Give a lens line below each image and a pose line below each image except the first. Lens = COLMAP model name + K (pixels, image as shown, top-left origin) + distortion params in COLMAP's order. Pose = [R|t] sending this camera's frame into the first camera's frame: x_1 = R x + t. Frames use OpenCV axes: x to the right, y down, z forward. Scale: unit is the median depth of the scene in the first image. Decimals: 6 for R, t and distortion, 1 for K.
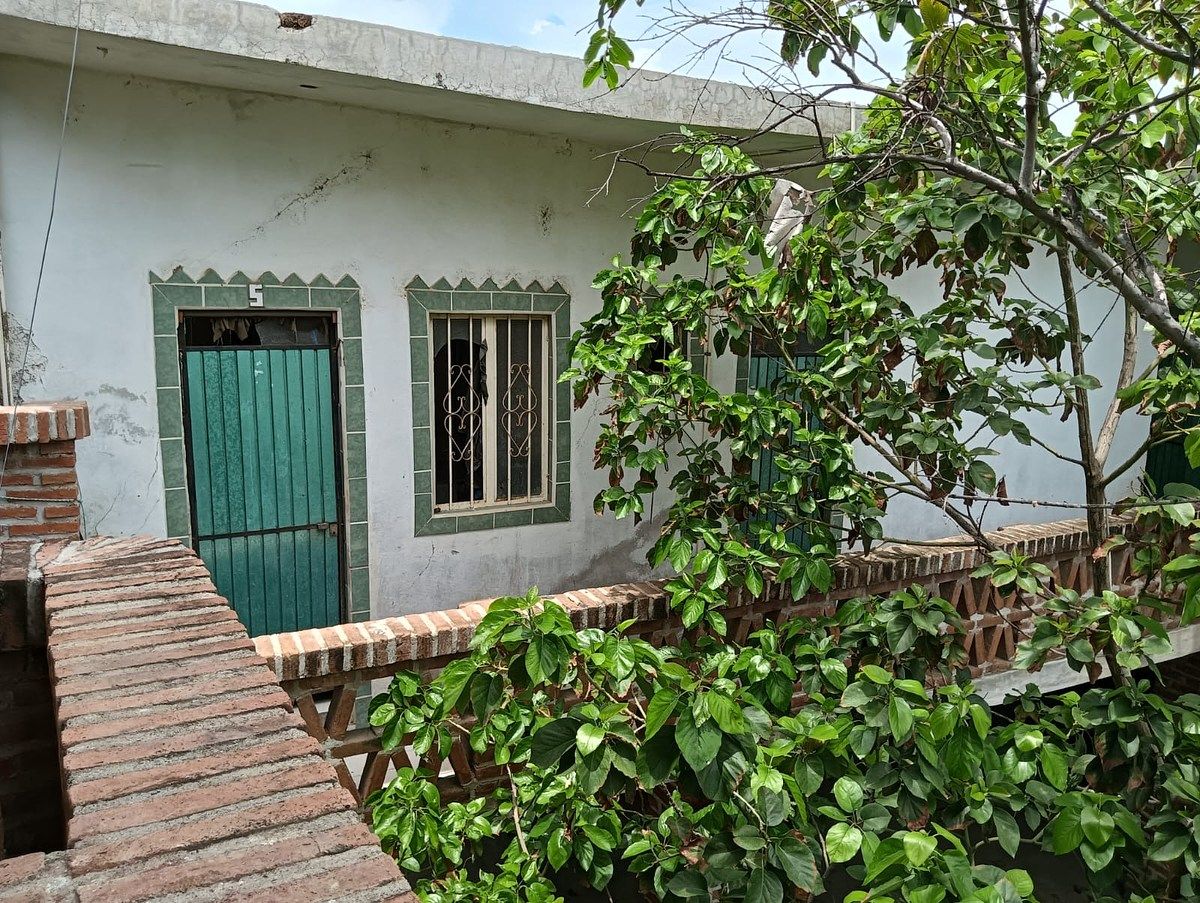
lens RADIAL K [[942.3, 0, 600.0], [0, 942.3, 451.5], [0, 0, 1]] dist [0.085082, -0.182195]
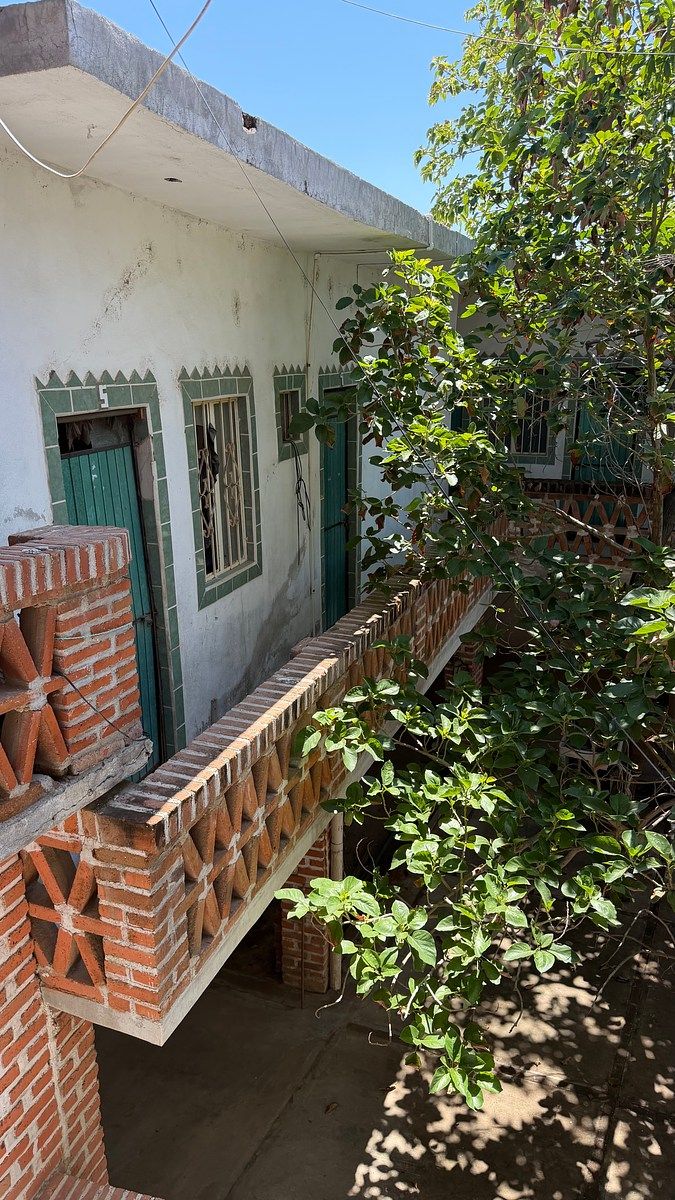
lens RADIAL K [[836.4, 0, 337.5], [0, 836.4, 600.0], [0, 0, 1]] dist [0.076454, -0.074769]
pose [[0.765307, -0.213861, 0.607099, -0.724892], [0.138337, 0.975798, 0.169354, -0.070315], [-0.628624, -0.045624, 0.776370, 0.154180]]
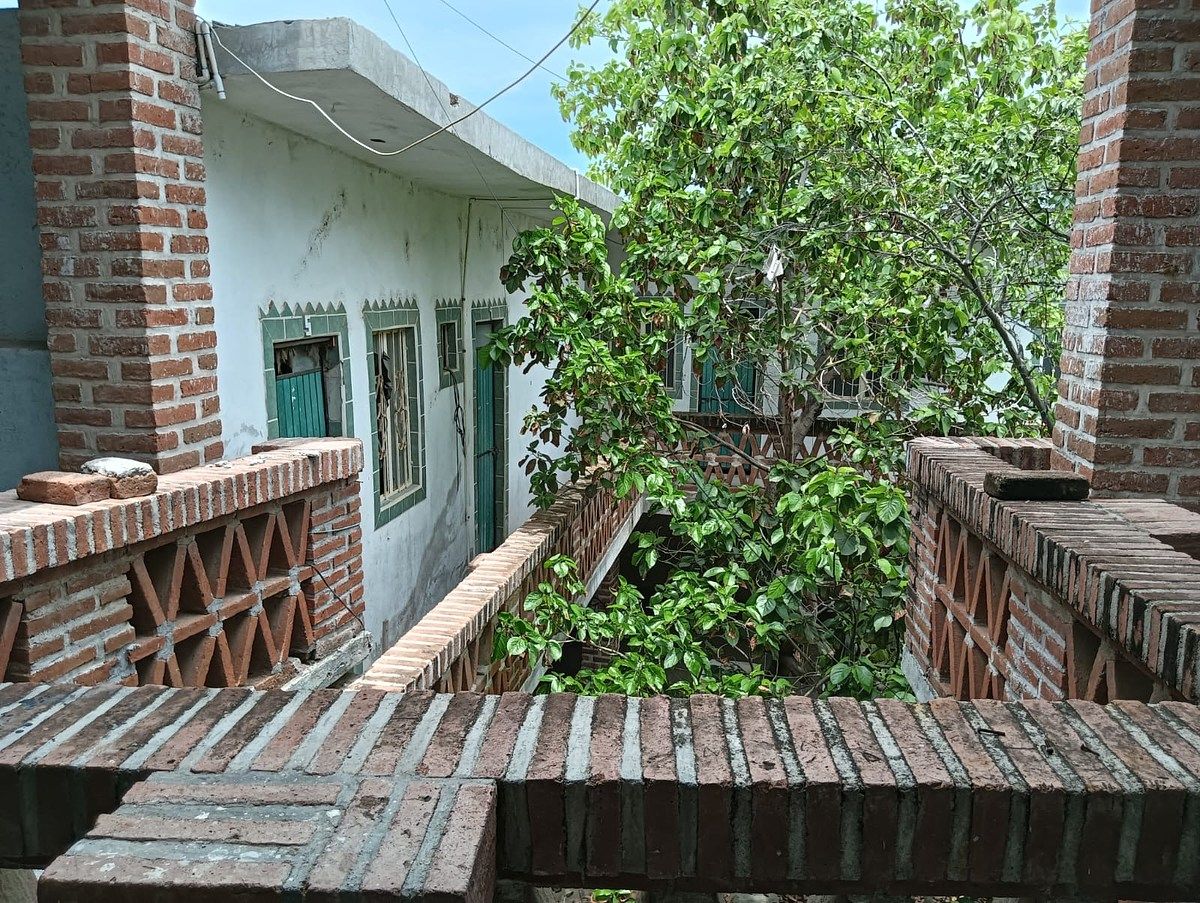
lens RADIAL K [[942.3, 0, 600.0], [0, 942.3, 451.5], [0, 0, 1]] dist [0.085082, -0.182195]
pose [[0.632780, -0.154768, 0.758707, -0.950668], [0.139961, 0.986544, 0.084513, -0.065642], [-0.761577, 0.052711, 0.645927, 0.065569]]
